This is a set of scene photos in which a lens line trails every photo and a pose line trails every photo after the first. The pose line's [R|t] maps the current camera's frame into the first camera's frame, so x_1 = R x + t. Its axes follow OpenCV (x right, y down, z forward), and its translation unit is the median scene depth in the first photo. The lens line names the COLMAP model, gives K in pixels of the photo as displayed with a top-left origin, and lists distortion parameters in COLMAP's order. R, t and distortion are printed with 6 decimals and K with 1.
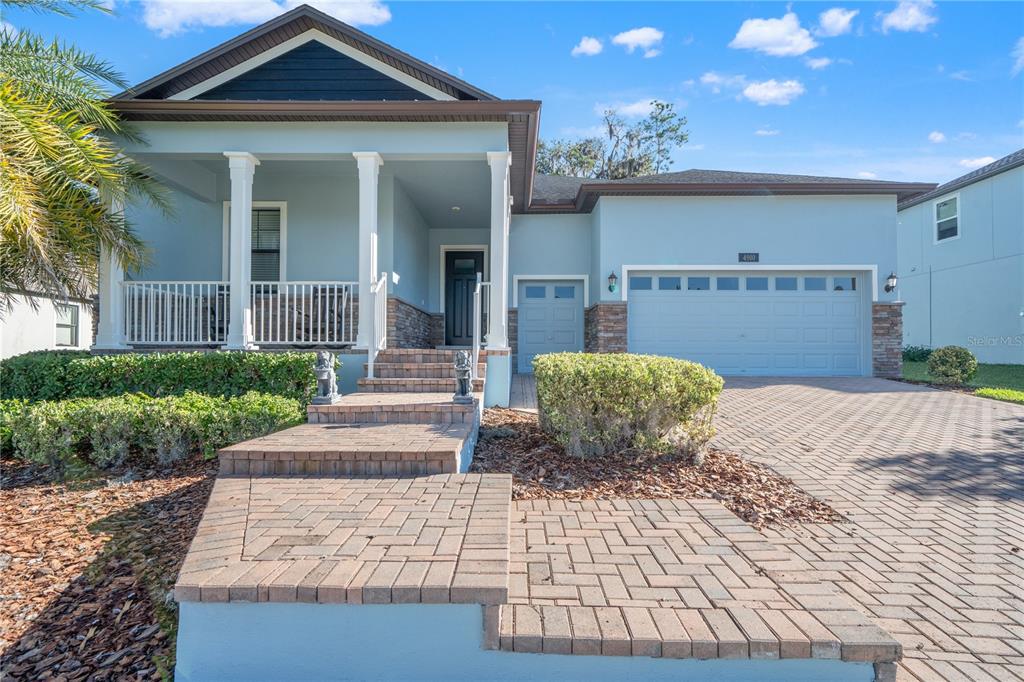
lens RADIAL K [[464.2, 0, 510.2], [0, 464.2, 345.1], [0, 0, 1]] dist [0.001143, -0.000156]
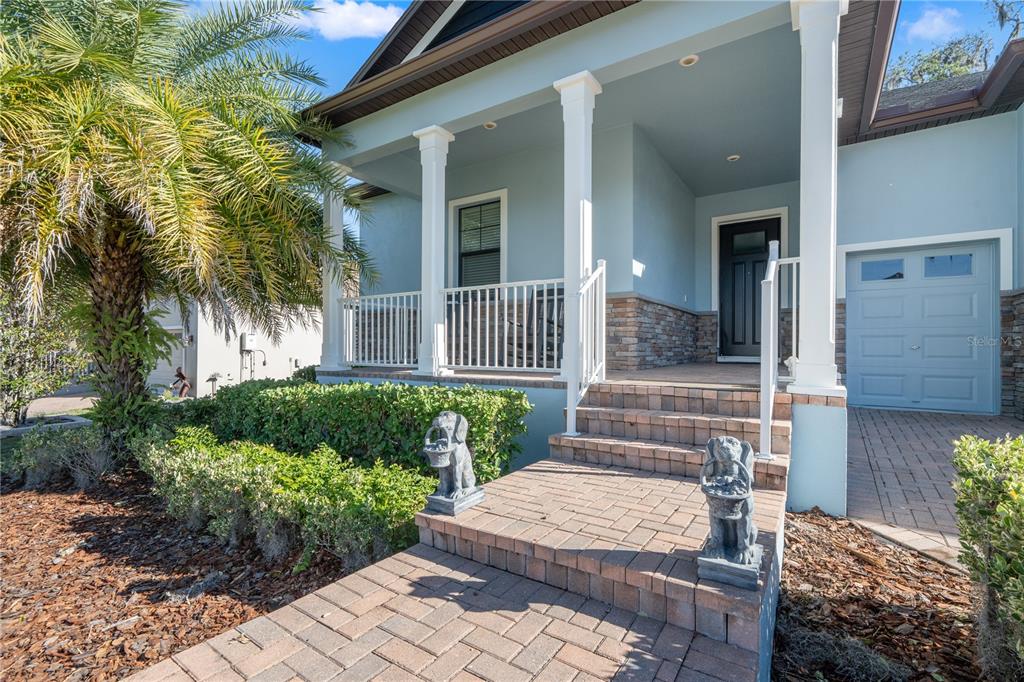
lens RADIAL K [[464.2, 0, 510.2], [0, 464.2, 345.1], [0, 0, 1]] dist [0.001143, -0.000156]
pose [[0.835658, -0.004166, -0.549234, -0.021281], [0.010284, 0.999915, 0.008062, -0.035194], [0.549153, -0.012386, 0.835630, 0.302705]]
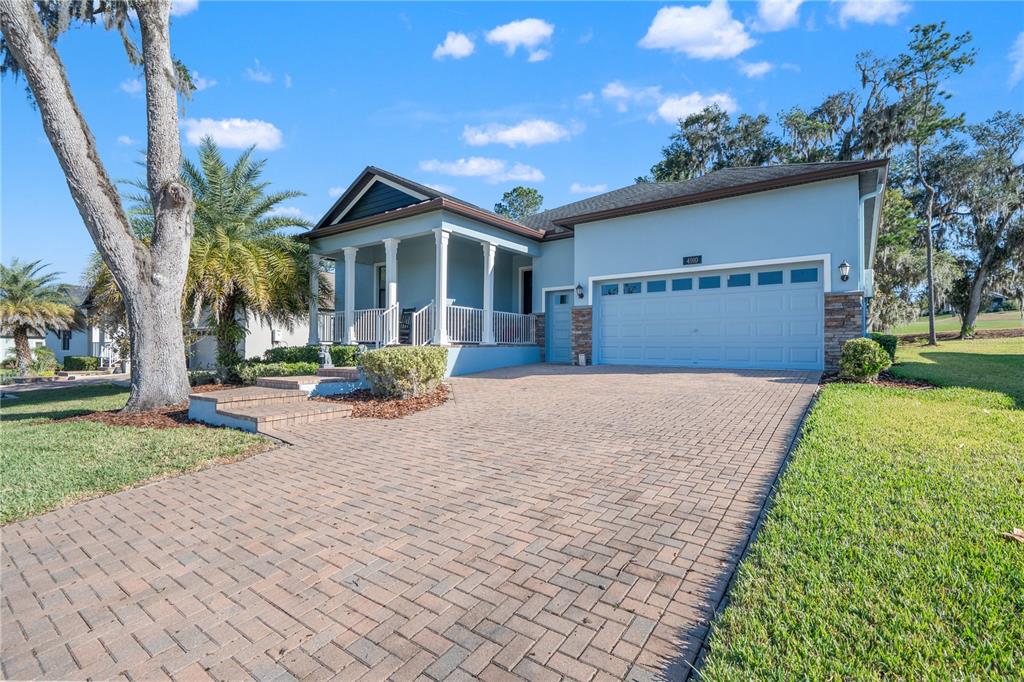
lens RADIAL K [[464.2, 0, 510.2], [0, 464.2, 345.1], [0, 0, 1]] dist [0.001143, -0.000156]
pose [[0.808934, -0.001432, -0.587898, 0.883299], [0.007891, 0.999933, 0.008422, 0.001034], [0.587847, -0.011452, 0.808891, -0.168229]]
